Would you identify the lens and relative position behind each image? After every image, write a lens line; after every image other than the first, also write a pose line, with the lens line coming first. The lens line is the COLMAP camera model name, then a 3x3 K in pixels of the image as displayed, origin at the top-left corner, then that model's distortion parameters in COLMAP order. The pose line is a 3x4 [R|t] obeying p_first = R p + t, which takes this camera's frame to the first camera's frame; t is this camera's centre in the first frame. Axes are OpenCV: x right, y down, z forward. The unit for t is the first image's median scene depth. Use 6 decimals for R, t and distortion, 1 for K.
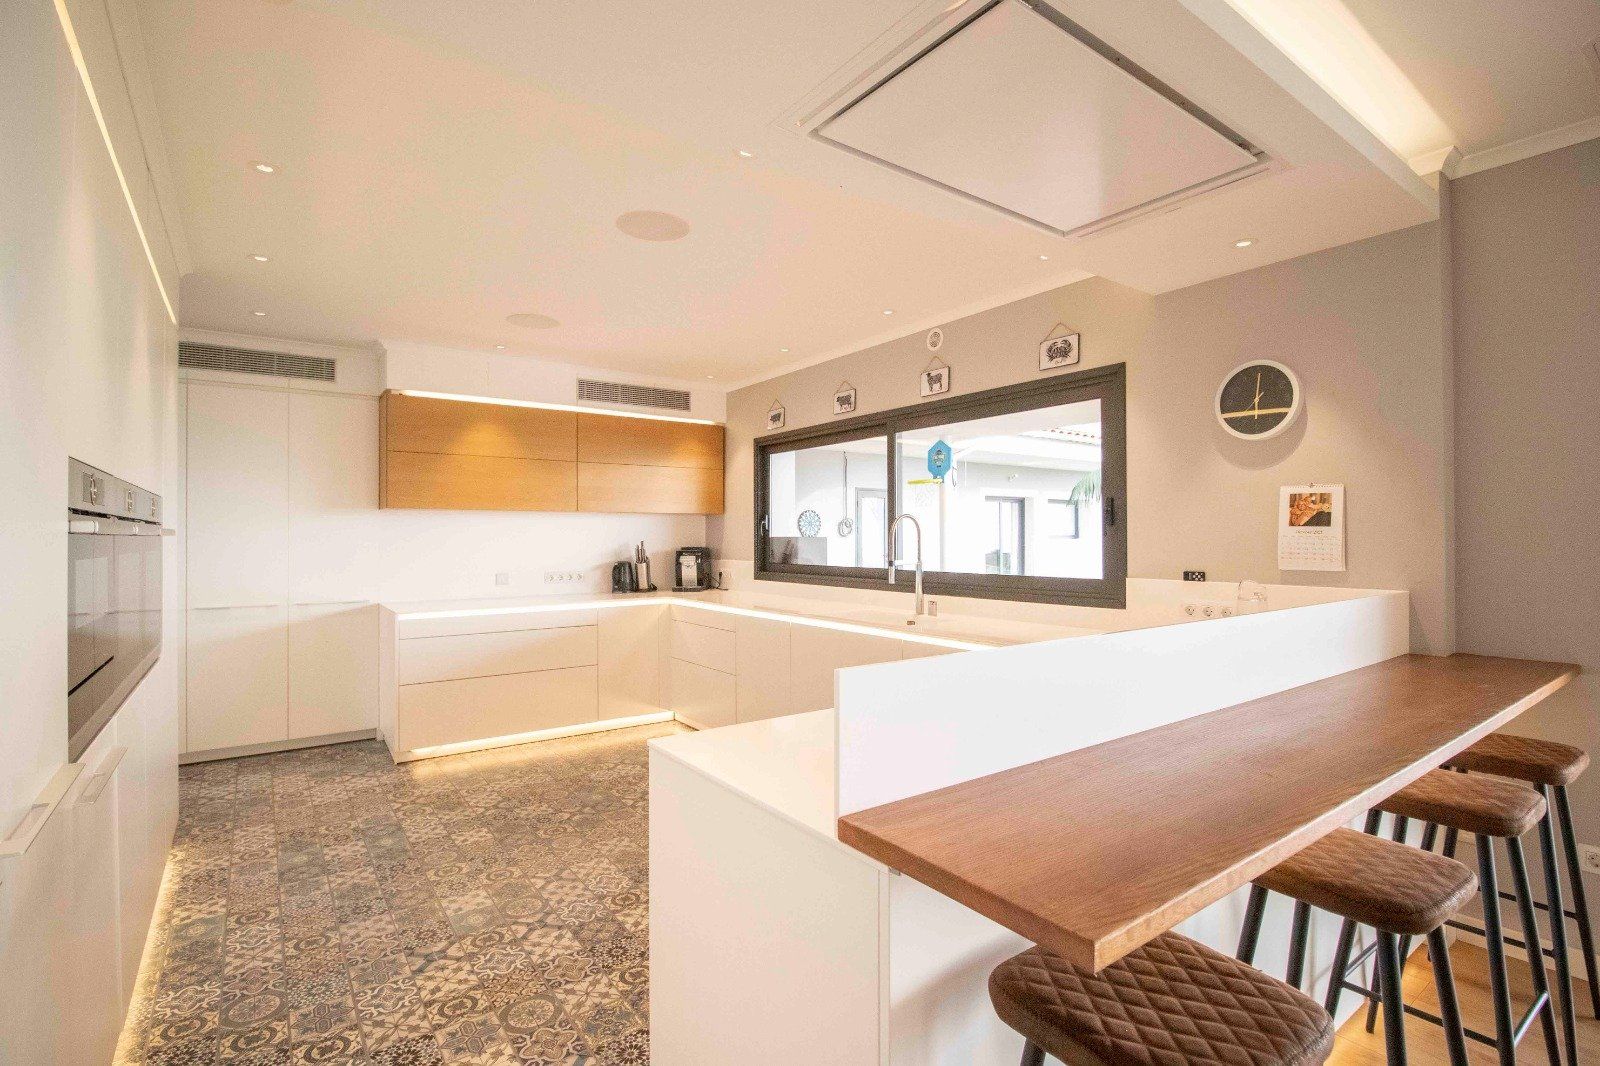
lens RADIAL K [[752.9, 0, 808.0], [0, 752.9, 531.4], [0, 0, 1]] dist [0.001913, -0.012375]
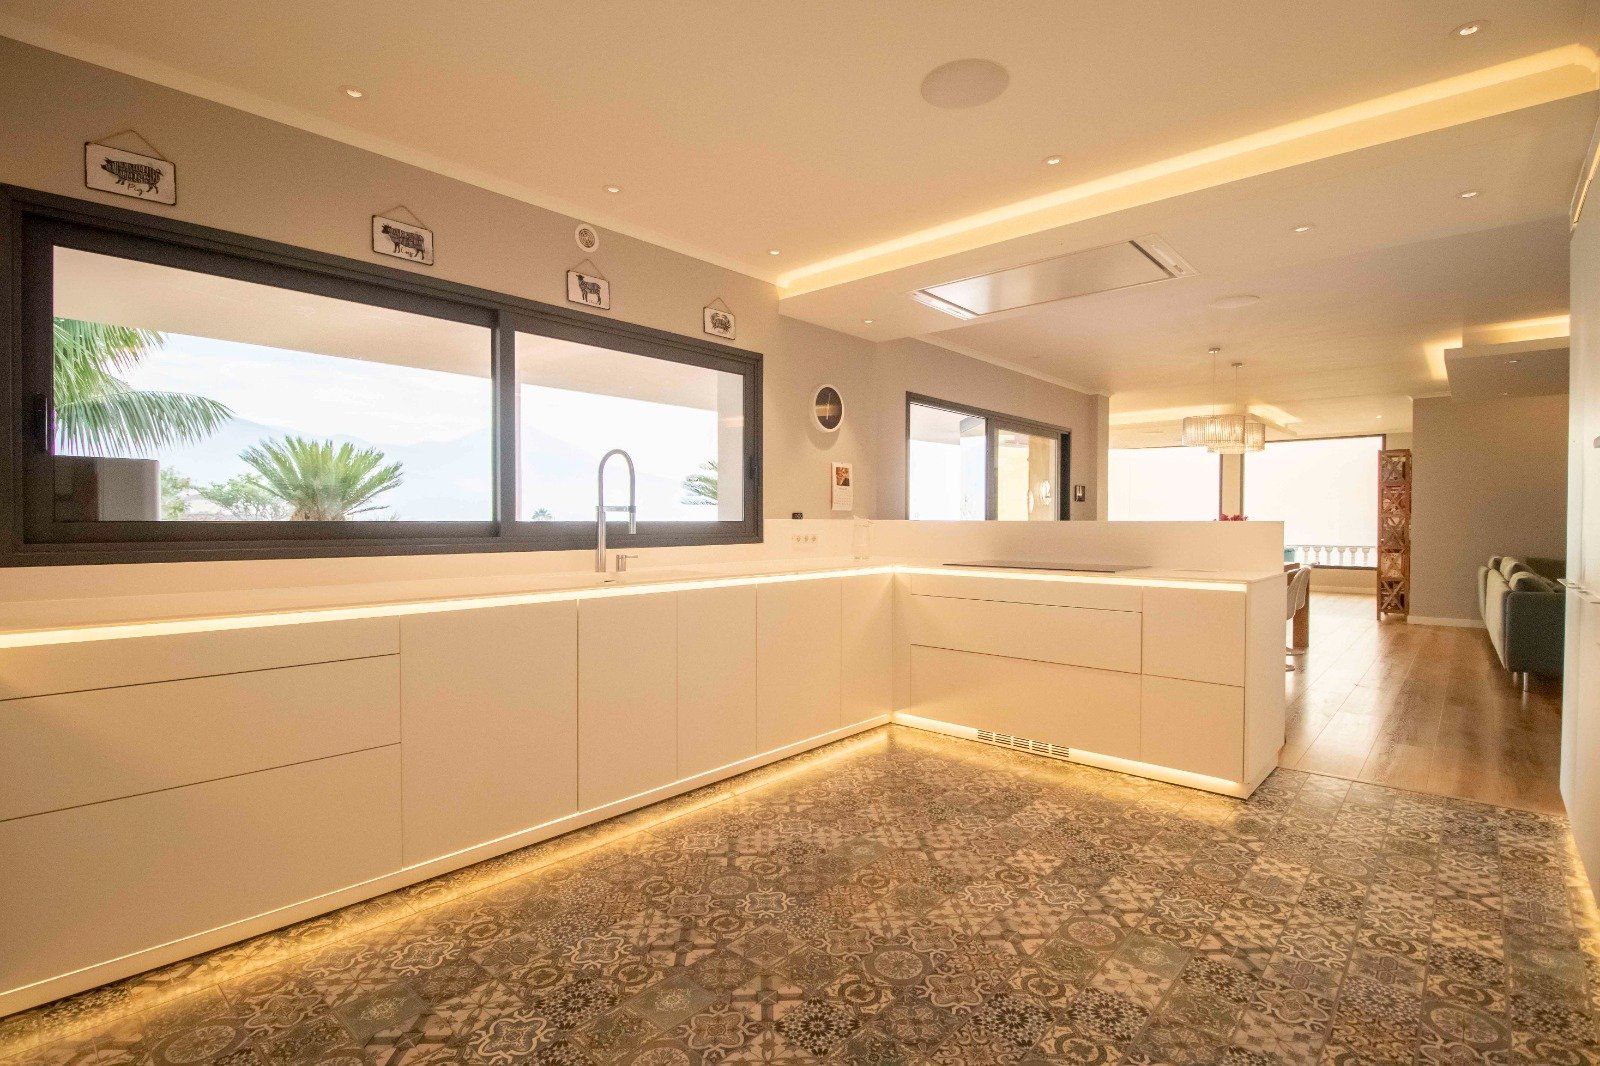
lens RADIAL K [[752.9, 0, 808.0], [0, 752.9, 531.4], [0, 0, 1]] dist [0.001913, -0.012375]
pose [[-0.208778, -0.012481, 0.977883, -1.059982], [-0.009033, 0.999901, 0.010833, 0.082089], [-0.977921, -0.006572, -0.208870, 1.441402]]
